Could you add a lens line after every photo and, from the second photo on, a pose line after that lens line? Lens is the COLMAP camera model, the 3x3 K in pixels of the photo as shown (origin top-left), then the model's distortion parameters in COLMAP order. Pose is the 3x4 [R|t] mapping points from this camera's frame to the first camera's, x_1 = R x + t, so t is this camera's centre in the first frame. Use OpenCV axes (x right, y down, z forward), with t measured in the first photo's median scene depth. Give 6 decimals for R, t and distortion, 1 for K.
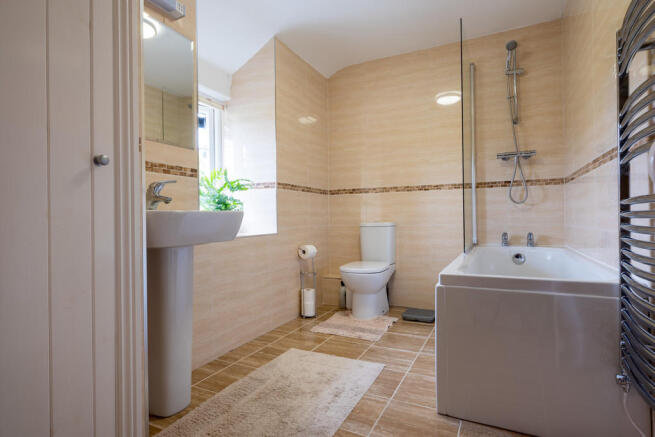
lens RADIAL K [[351.5, 0, 327.8], [0, 351.5, 218.5], [0, 0, 1]] dist [-0.002865, -0.003874]
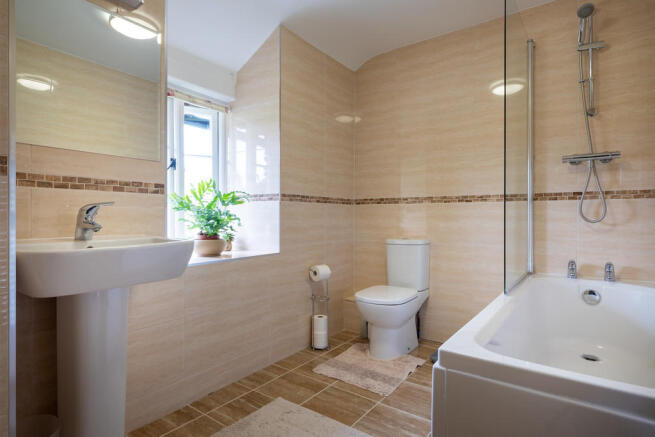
lens RADIAL K [[351.5, 0, 326.5], [0, 351.5, 218.2], [0, 0, 1]] dist [-0.002865, -0.003874]
pose [[0.983659, 0.015236, -0.179395, 0.118754], [-0.014386, 0.999878, 0.006041, -0.048127], [0.179465, -0.003362, 0.983759, 0.164042]]
